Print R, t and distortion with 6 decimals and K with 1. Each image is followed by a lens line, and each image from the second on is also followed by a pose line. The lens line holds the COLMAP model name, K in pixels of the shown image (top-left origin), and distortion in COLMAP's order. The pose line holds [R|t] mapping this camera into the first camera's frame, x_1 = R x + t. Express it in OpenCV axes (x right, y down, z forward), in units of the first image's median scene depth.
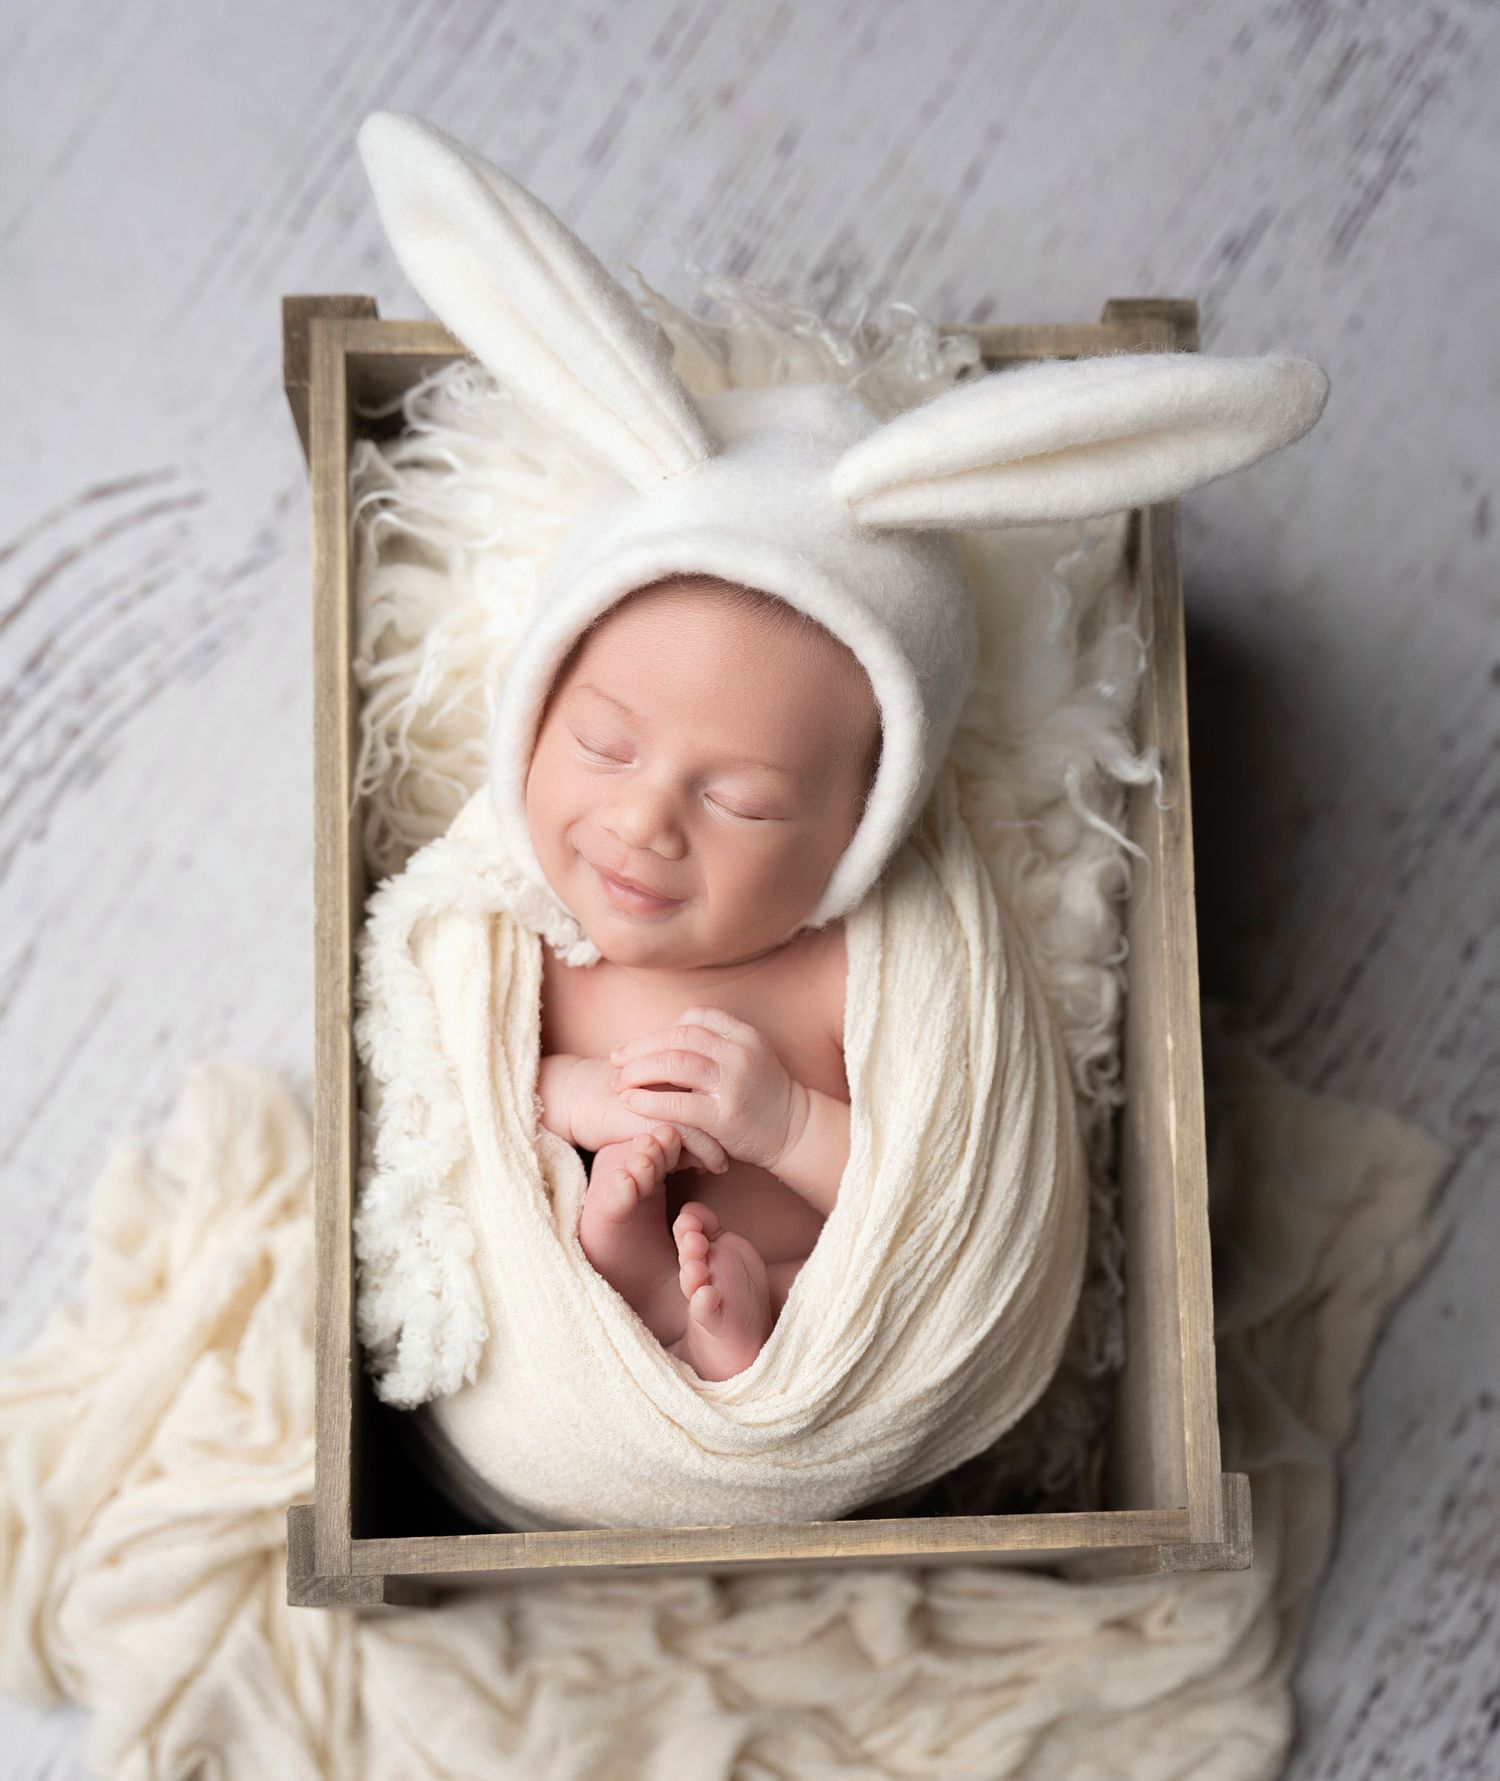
lens RADIAL K [[2955.2, 0, 795.4], [0, 2955.2, 860.4], [0, 0, 1]] dist [0.025547, 0.090398]
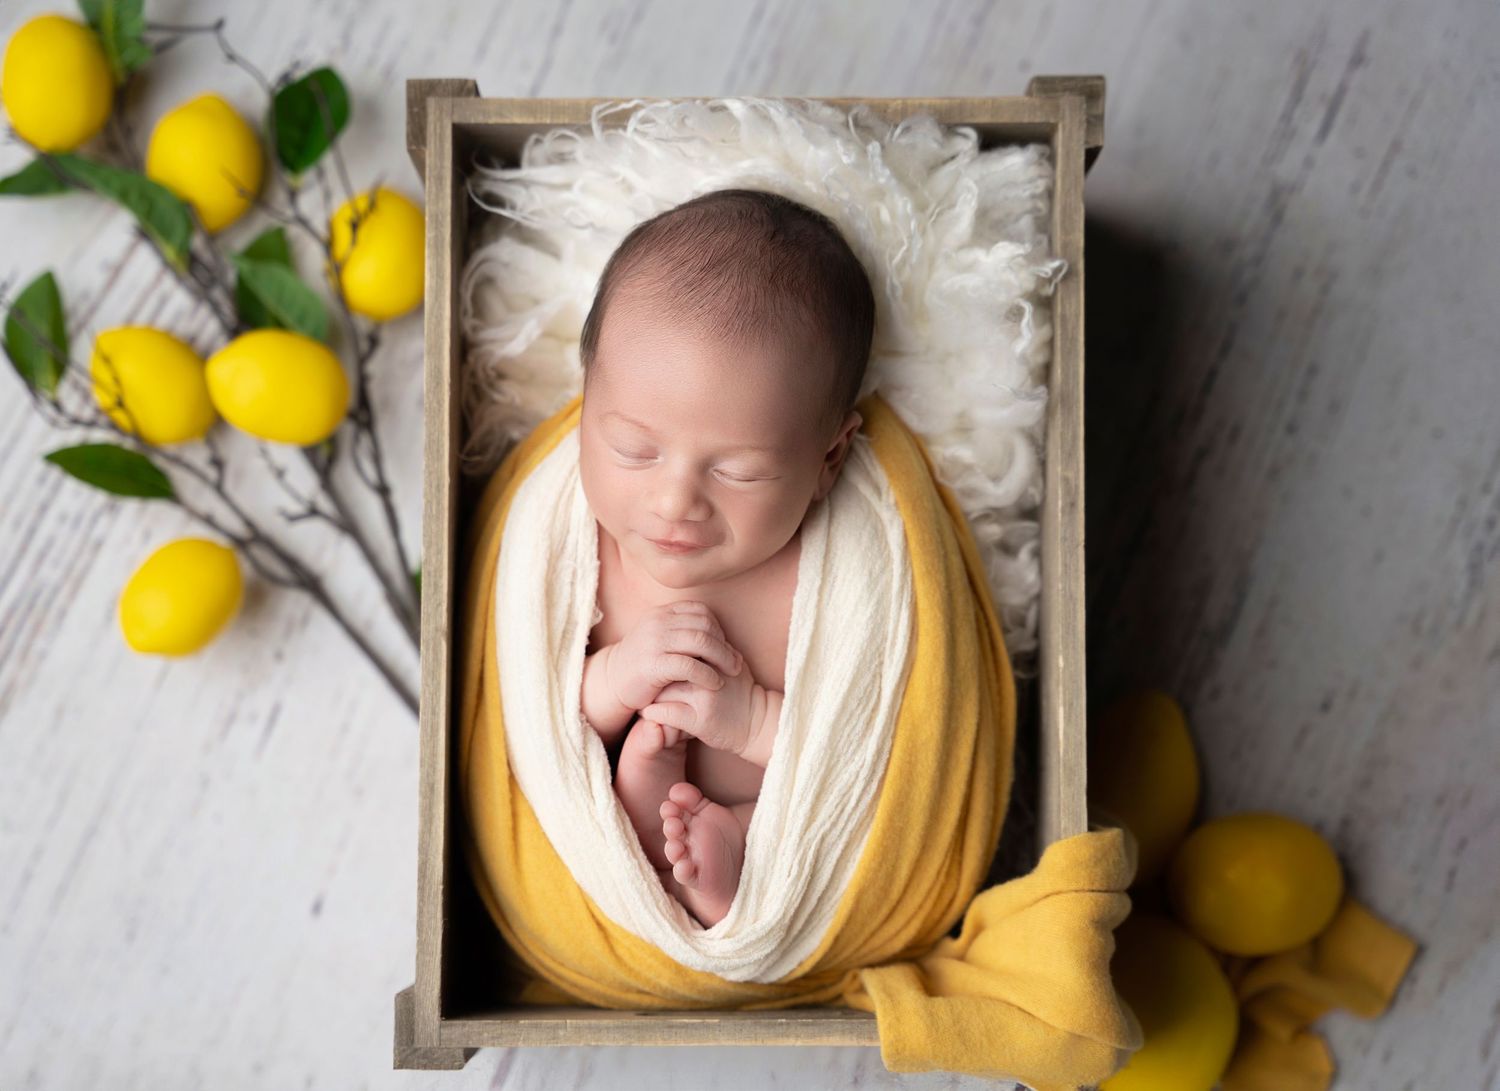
lens RADIAL K [[3190.0, 0, 750.0], [0, 3190.0, 545.5], [0, 0, 1]] dist [0.203685, -0.039998]
pose [[0.999164, 0.029125, 0.028686, -0.055529], [-0.030489, 0.998367, 0.048312, -0.057382], [-0.027232, -0.049146, 0.998420, -0.425105]]
